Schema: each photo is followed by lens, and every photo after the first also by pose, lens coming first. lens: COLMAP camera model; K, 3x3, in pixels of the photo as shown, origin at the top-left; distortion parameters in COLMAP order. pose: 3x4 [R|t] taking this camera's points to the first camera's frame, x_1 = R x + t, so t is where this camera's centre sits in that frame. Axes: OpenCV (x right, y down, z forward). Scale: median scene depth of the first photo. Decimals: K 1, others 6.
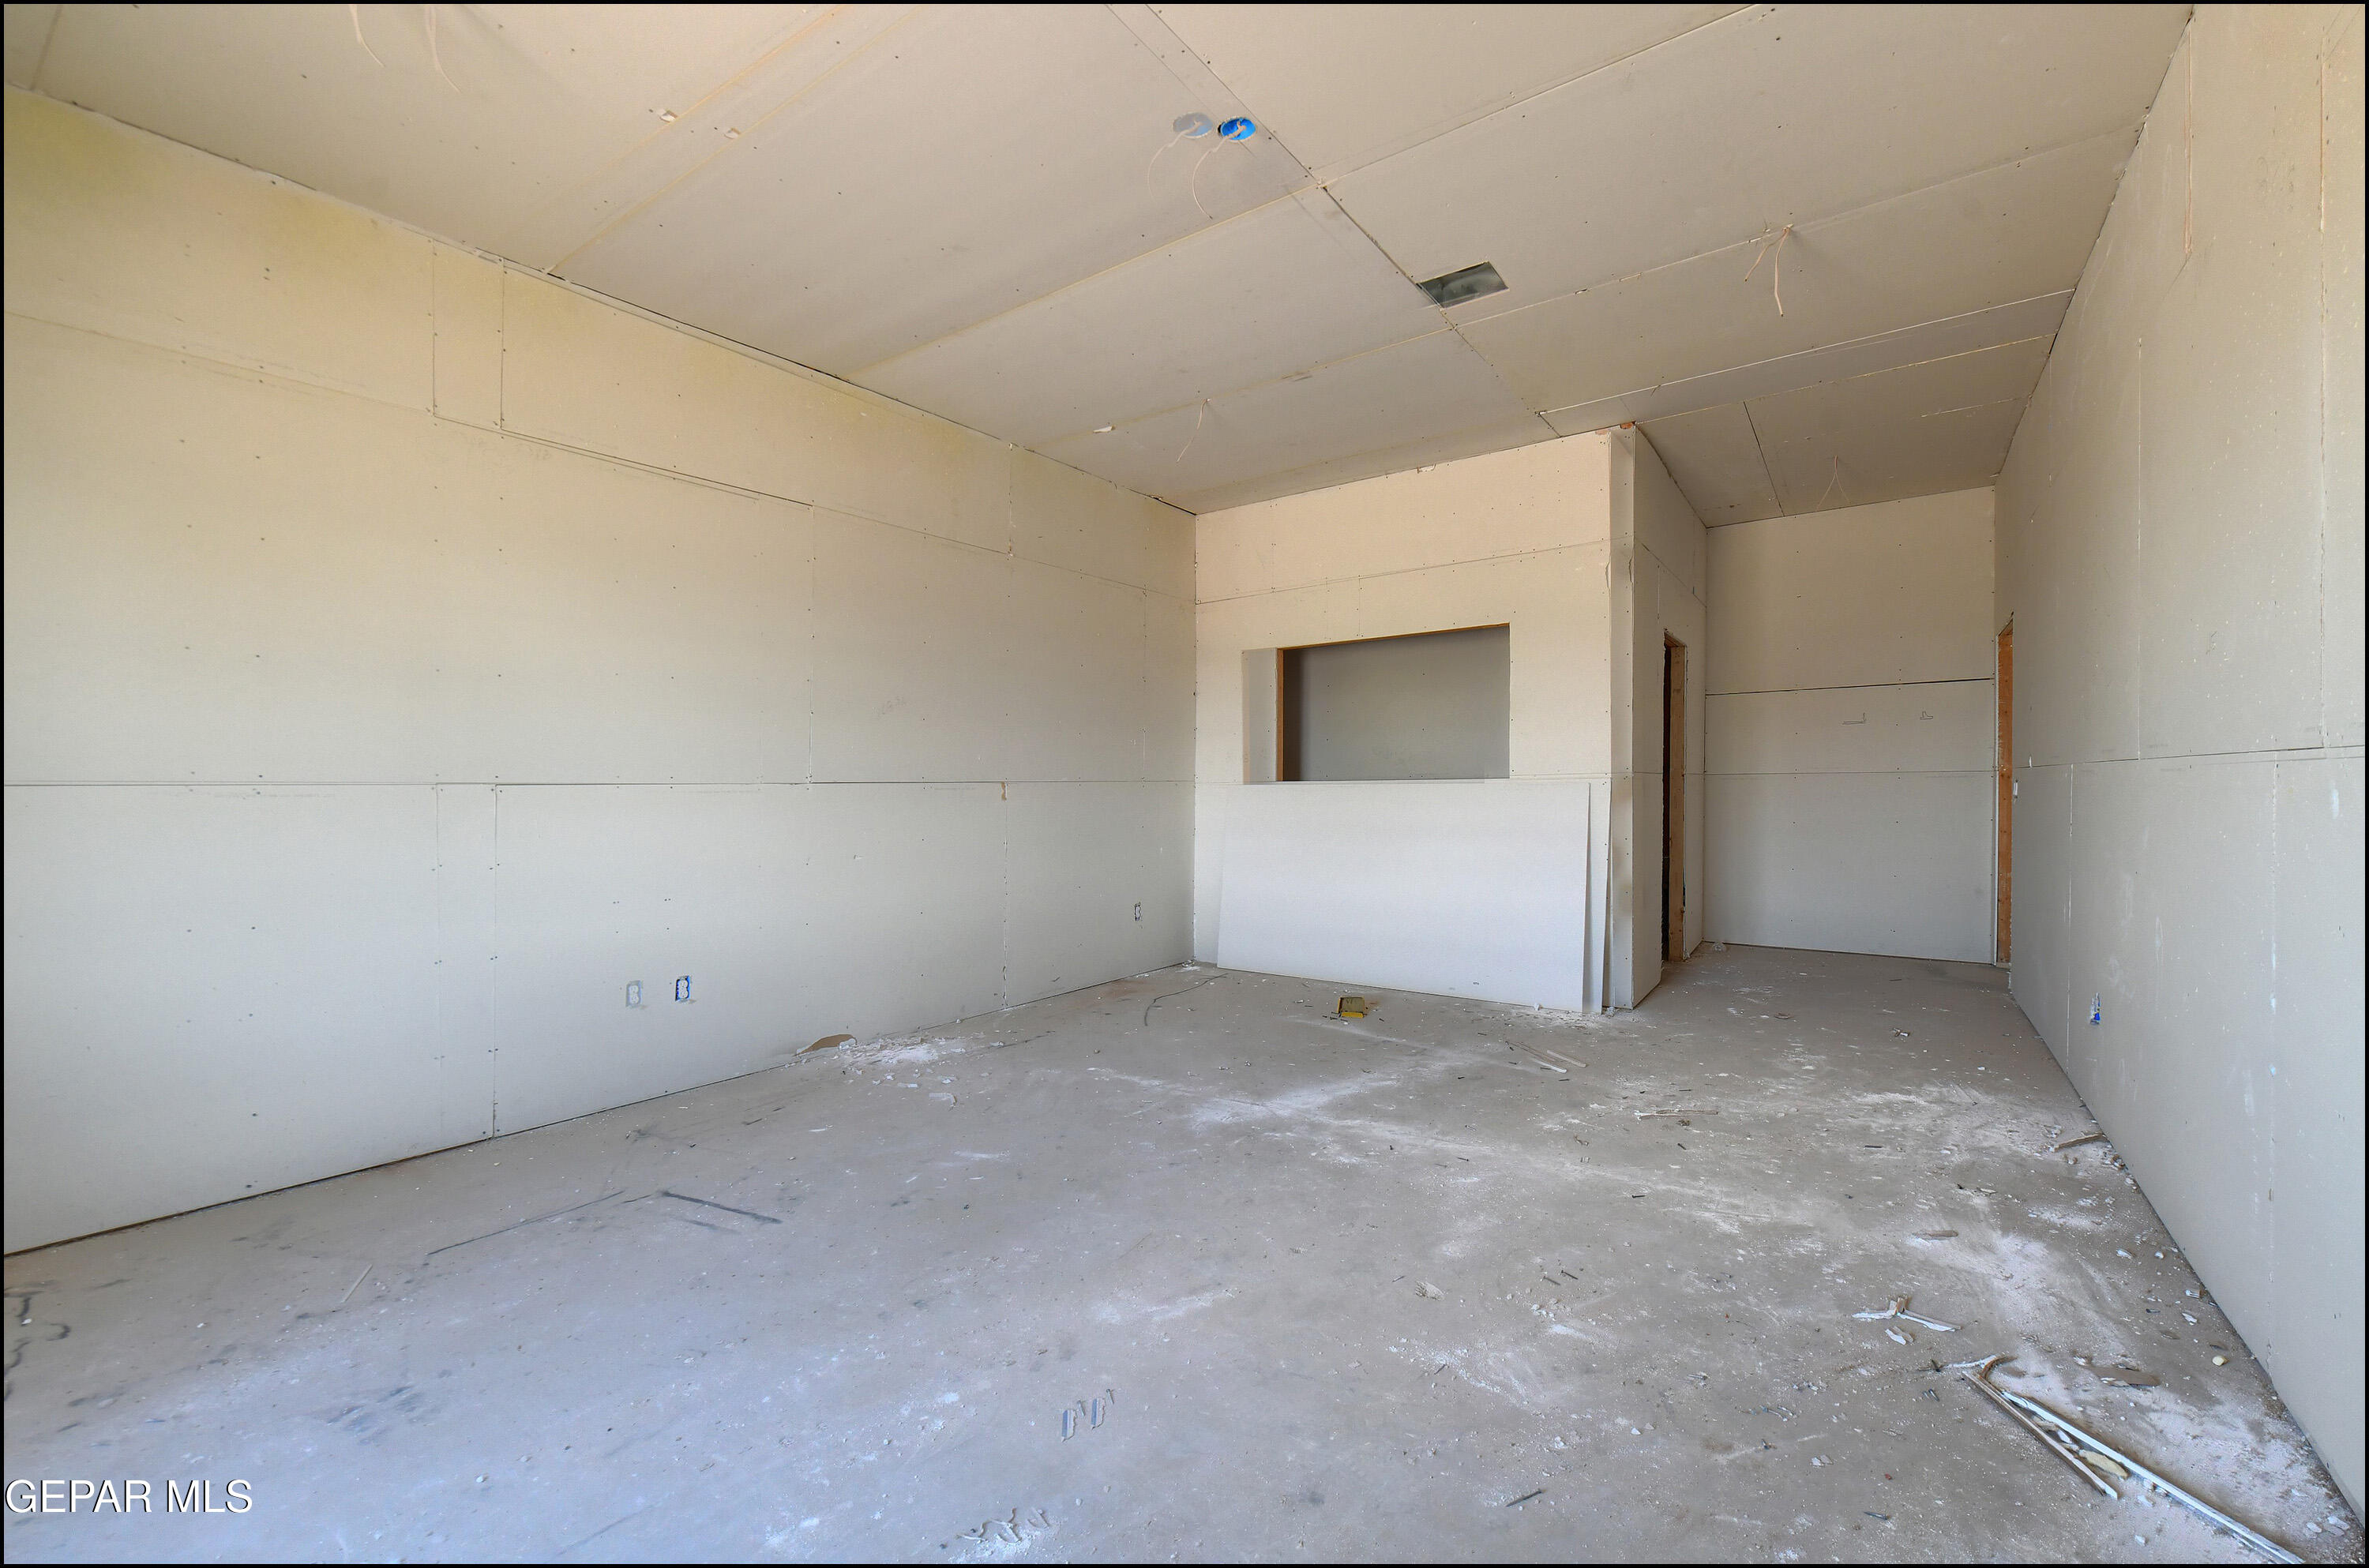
lens RADIAL K [[974.4, 0, 1180.1], [0, 974.4, 782.3], [0, 0, 1]] dist [-0.000361, -0.000010]
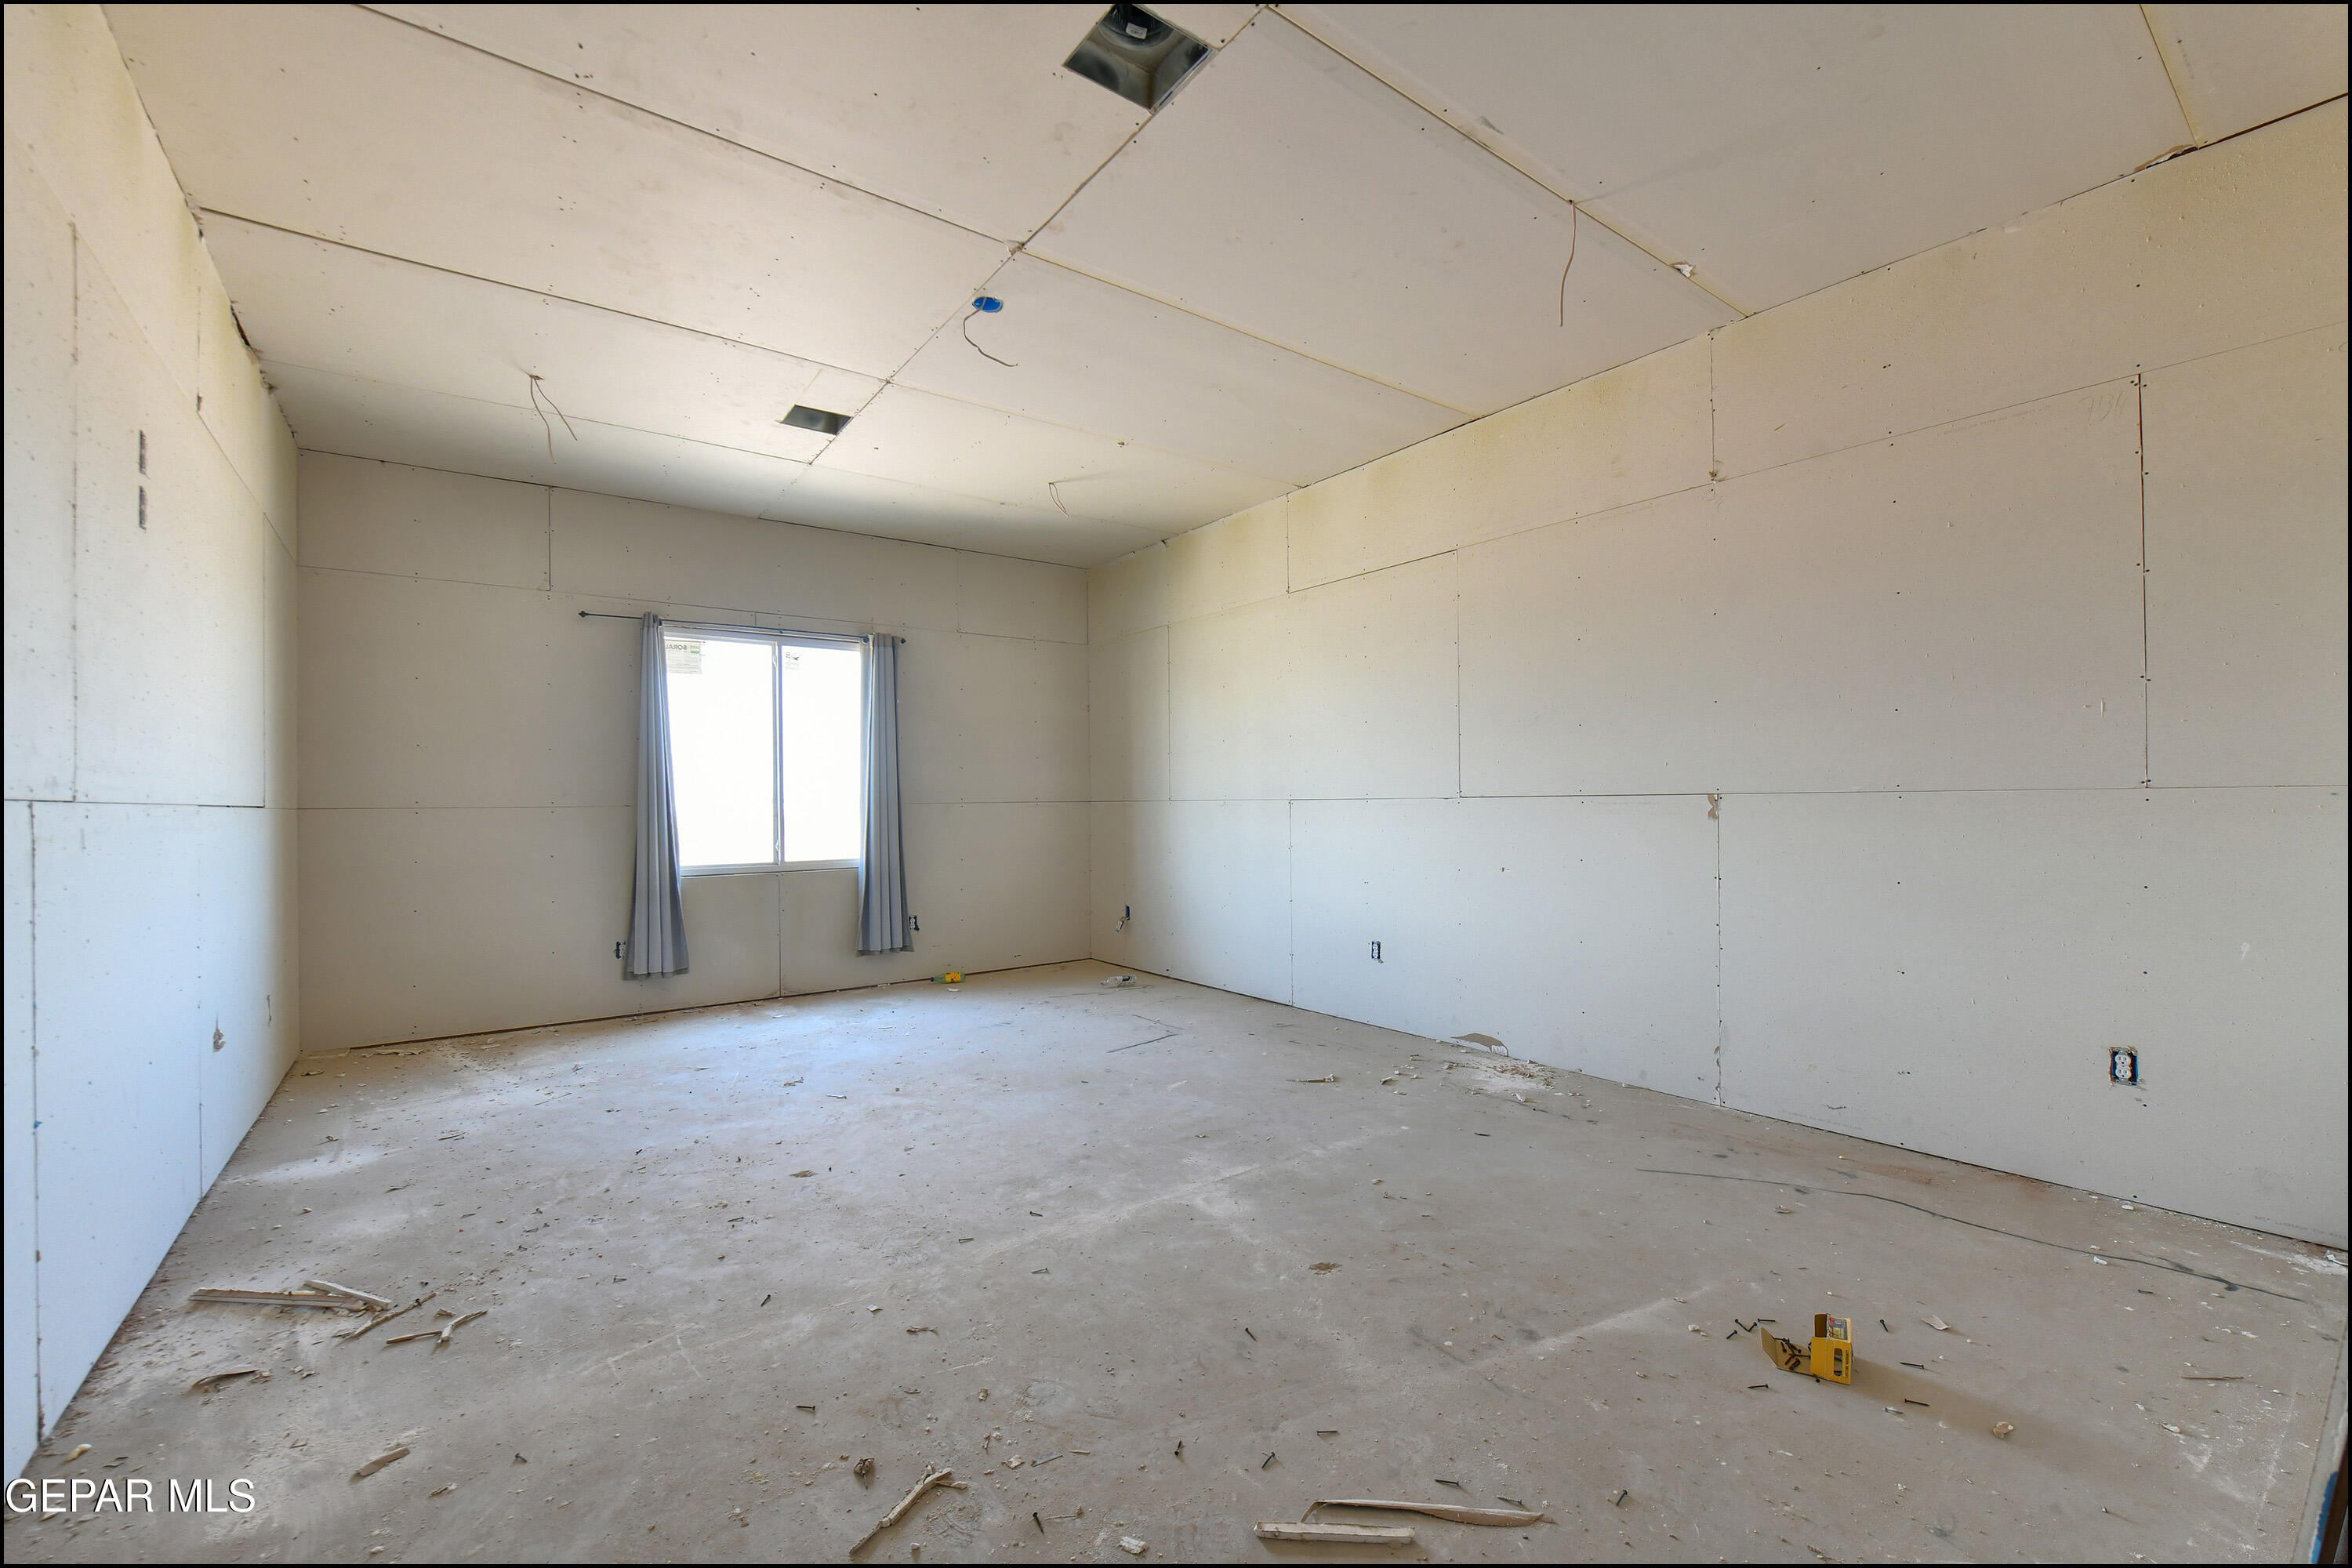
lens RADIAL K [[967.5, 0, 1173.9], [0, 967.5, 796.5], [0, 0, 1]] dist [-0.000361, -0.000010]
pose [[-0.305612, -0.007755, -0.952125, 0.787930], [0.000406, 0.999966, -0.008275, 0.009301], [0.952156, -0.002915, -0.305598, 1.083881]]
